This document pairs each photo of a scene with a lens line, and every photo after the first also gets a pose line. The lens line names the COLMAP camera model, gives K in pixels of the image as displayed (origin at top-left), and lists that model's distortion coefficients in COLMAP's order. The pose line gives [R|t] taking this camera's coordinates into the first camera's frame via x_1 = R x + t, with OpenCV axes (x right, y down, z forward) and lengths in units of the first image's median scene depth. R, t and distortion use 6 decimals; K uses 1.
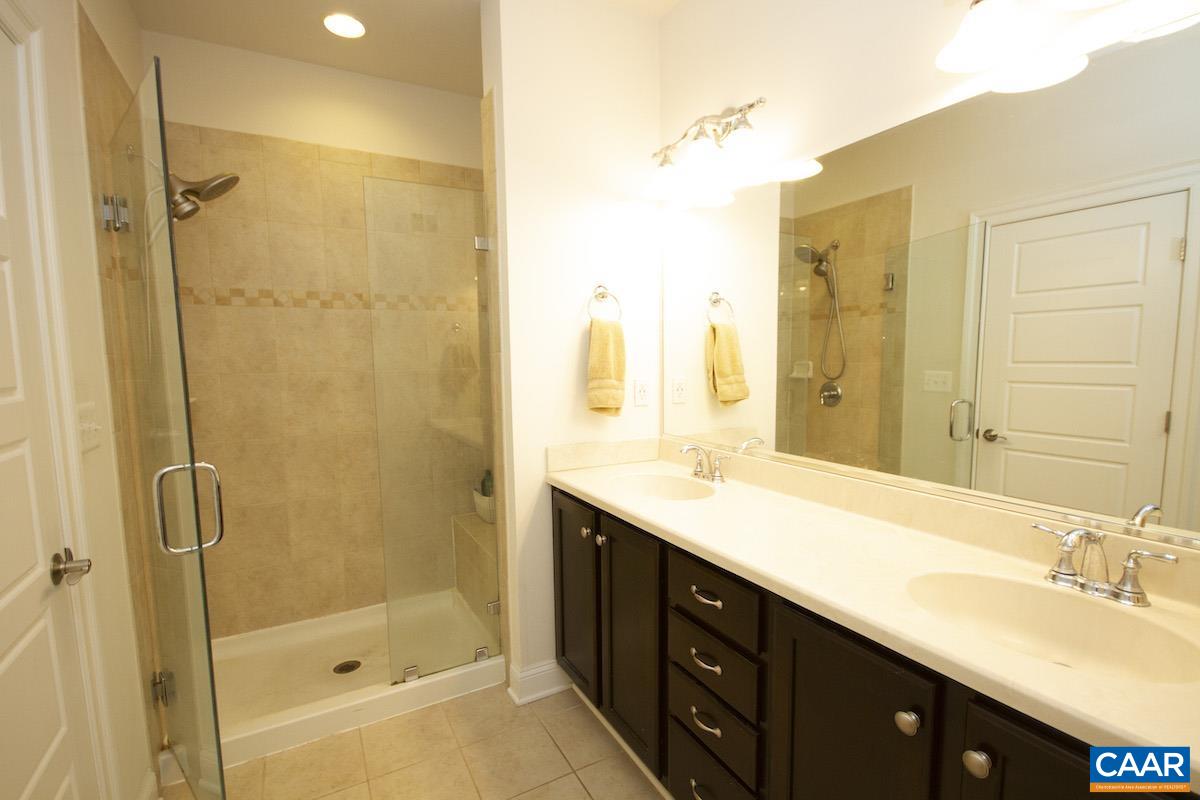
lens RADIAL K [[549.4, 0, 597.0], [0, 549.4, 417.6], [0, 0, 1]] dist [-0.039176, -0.000554]
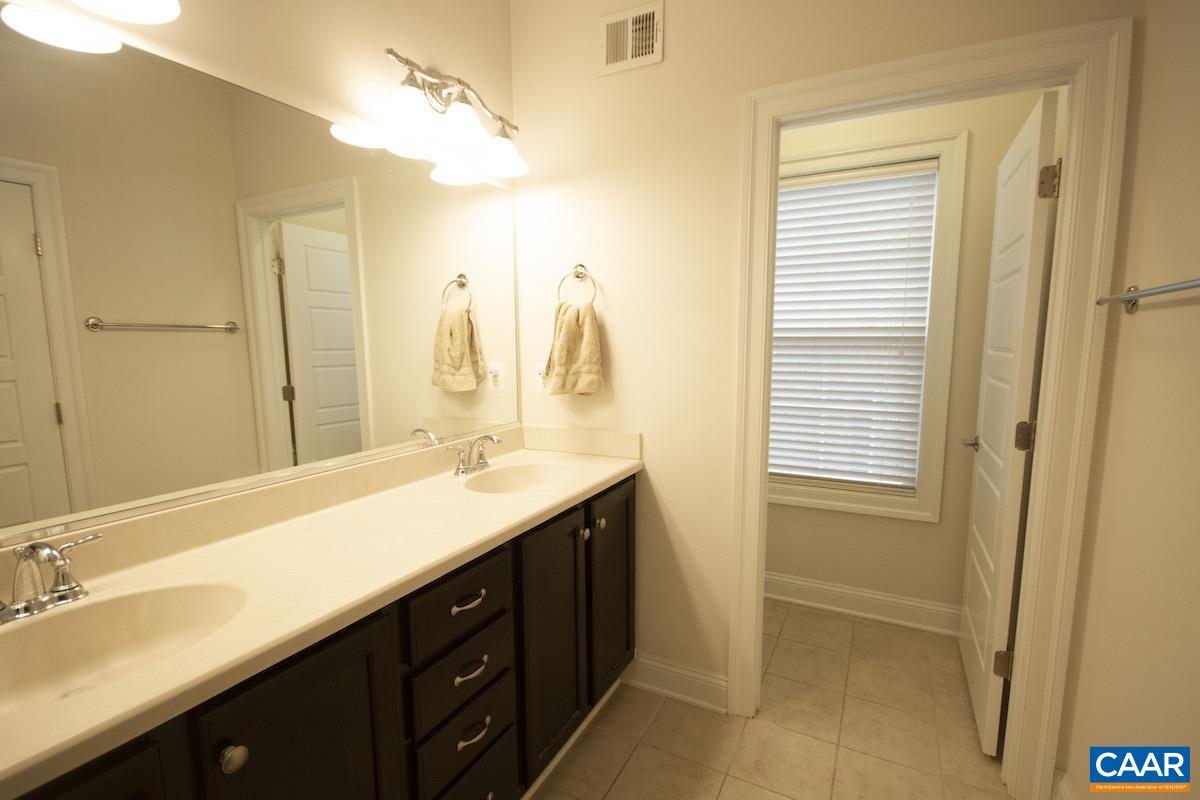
lens RADIAL K [[551.7, 0, 602.2], [0, 551.7, 411.9], [0, 0, 1]] dist [0.010242, -0.011011]
pose [[-0.546833, -0.092471, 0.832120, -0.761492], [0.108694, 0.977630, 0.180070, -0.146896], [-0.830156, 0.188915, -0.524549, 1.390789]]
